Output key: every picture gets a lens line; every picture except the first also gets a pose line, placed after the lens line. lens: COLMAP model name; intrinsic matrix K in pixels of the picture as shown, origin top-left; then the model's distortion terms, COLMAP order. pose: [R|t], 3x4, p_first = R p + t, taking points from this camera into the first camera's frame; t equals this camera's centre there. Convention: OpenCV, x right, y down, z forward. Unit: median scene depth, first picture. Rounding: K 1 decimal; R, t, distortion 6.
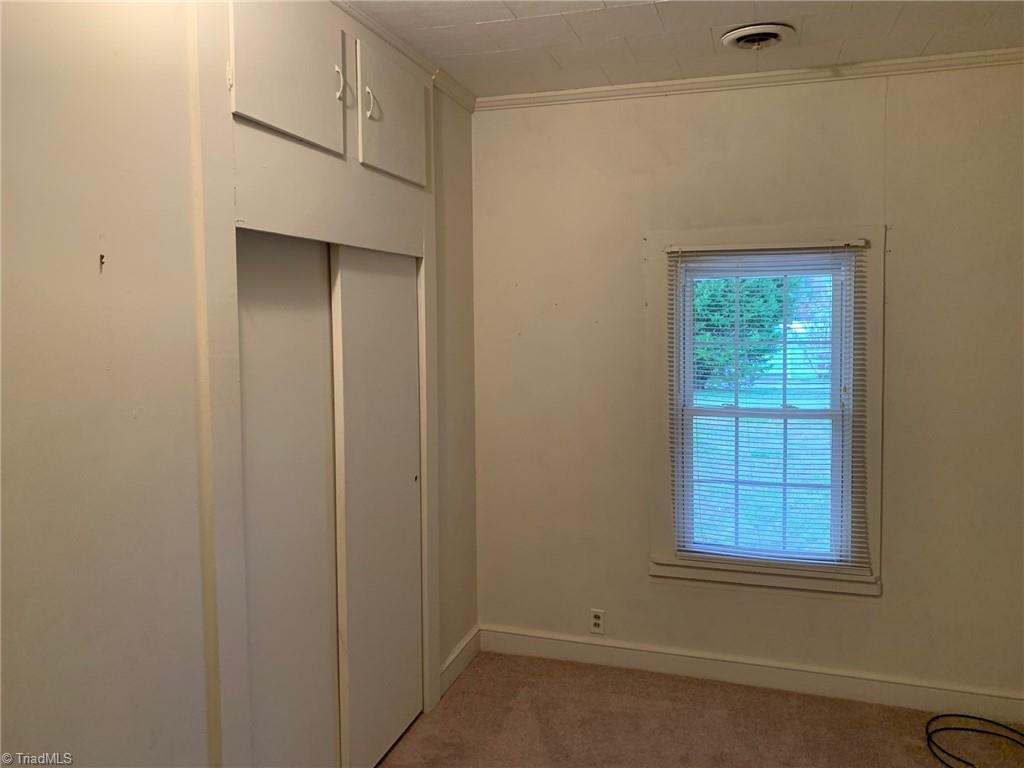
lens RADIAL K [[772.3, 0, 506.0], [0, 772.3, 382.0], [0, 0, 1]] dist [0.012997, -0.014290]
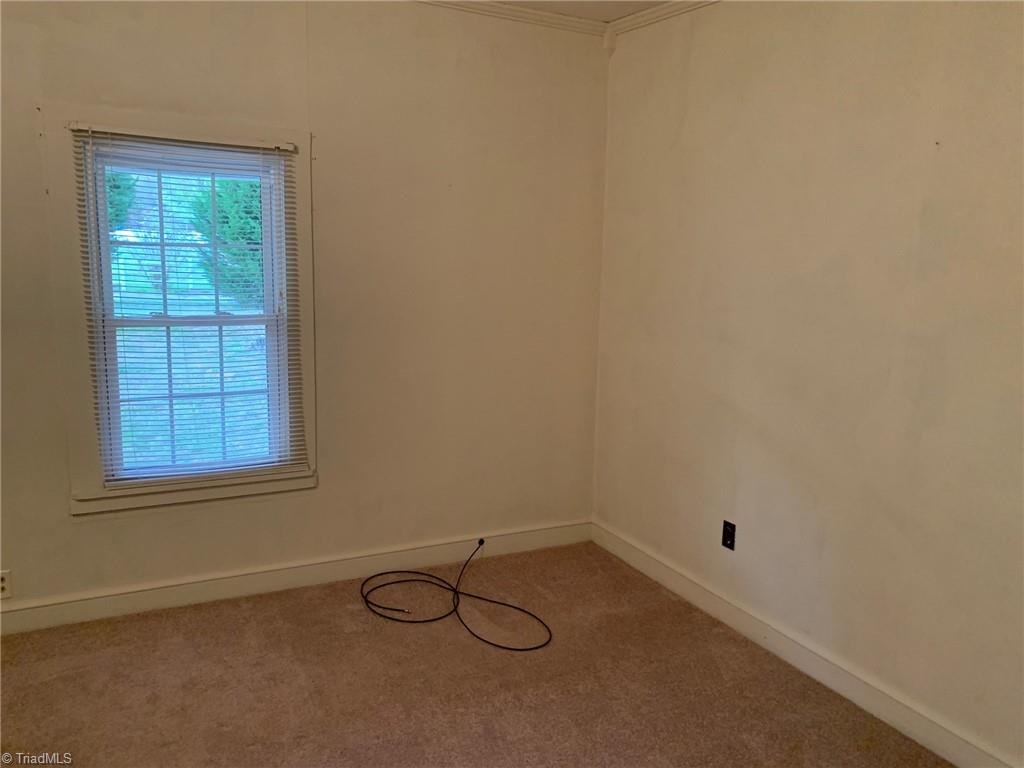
lens RADIAL K [[772.3, 0, 505.7], [0, 772.3, 379.0], [0, 0, 1]] dist [0.012997, -0.014290]
pose [[0.693096, -0.088006, 0.715453, -0.086760], [0.009255, 0.993524, 0.113244, 0.007504], [-0.720786, -0.071867, 0.689422, 0.077400]]
